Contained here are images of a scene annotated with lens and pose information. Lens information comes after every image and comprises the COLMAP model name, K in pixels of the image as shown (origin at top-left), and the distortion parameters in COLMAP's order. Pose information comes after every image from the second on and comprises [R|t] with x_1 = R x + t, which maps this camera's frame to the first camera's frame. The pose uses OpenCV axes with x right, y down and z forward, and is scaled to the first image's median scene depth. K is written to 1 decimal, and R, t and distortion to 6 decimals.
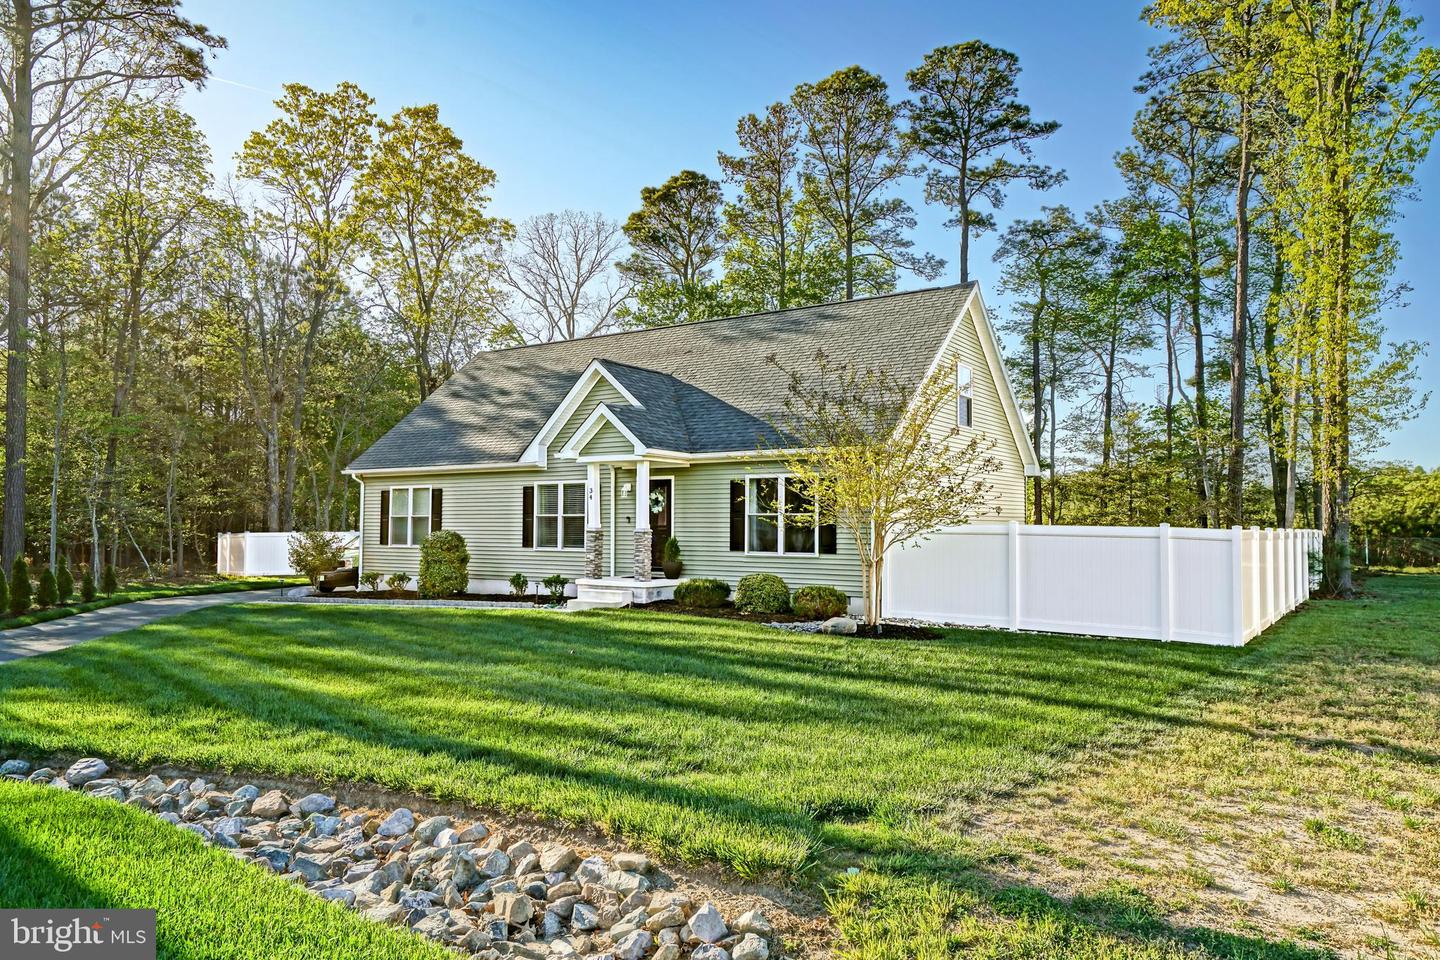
lens RADIAL K [[1011.6, 0, 722.8], [0, 1011.6, 470.0], [0, 0, 1]] dist [0.045941, 0.003210]
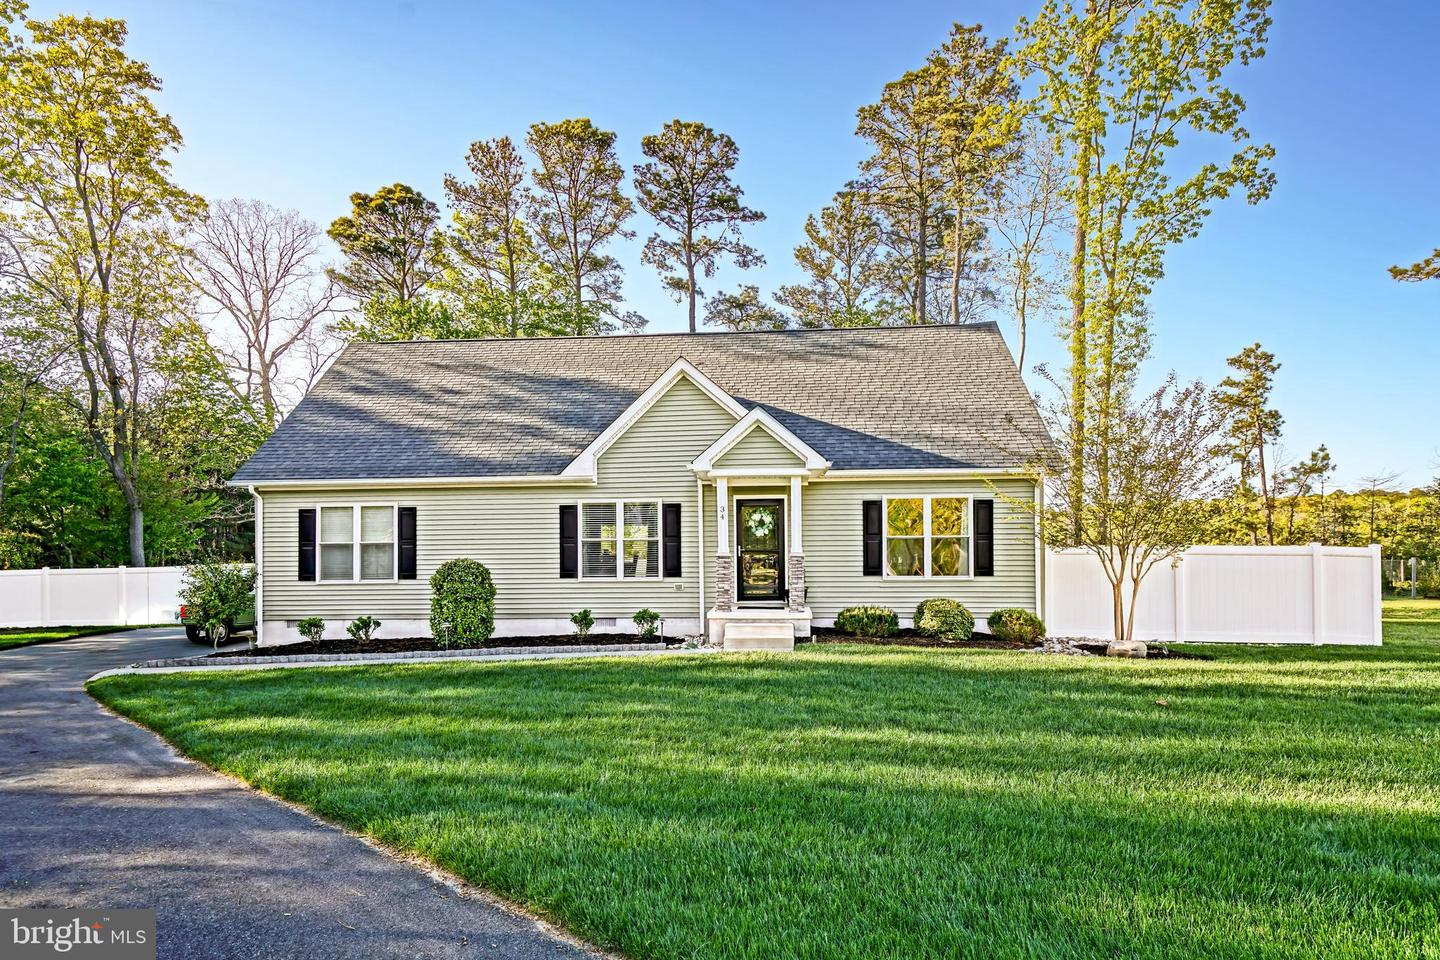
lens RADIAL K [[846.6, 0, 771.1], [0, 846.6, 531.3], [0, 0, 1]] dist [0.044406, -0.002626]
pose [[0.865083, -0.000181, 0.501628, -0.212061], [-0.014992, 0.999544, 0.026215, 0.009055], [-0.501404, -0.030198, 0.864686, 0.169226]]
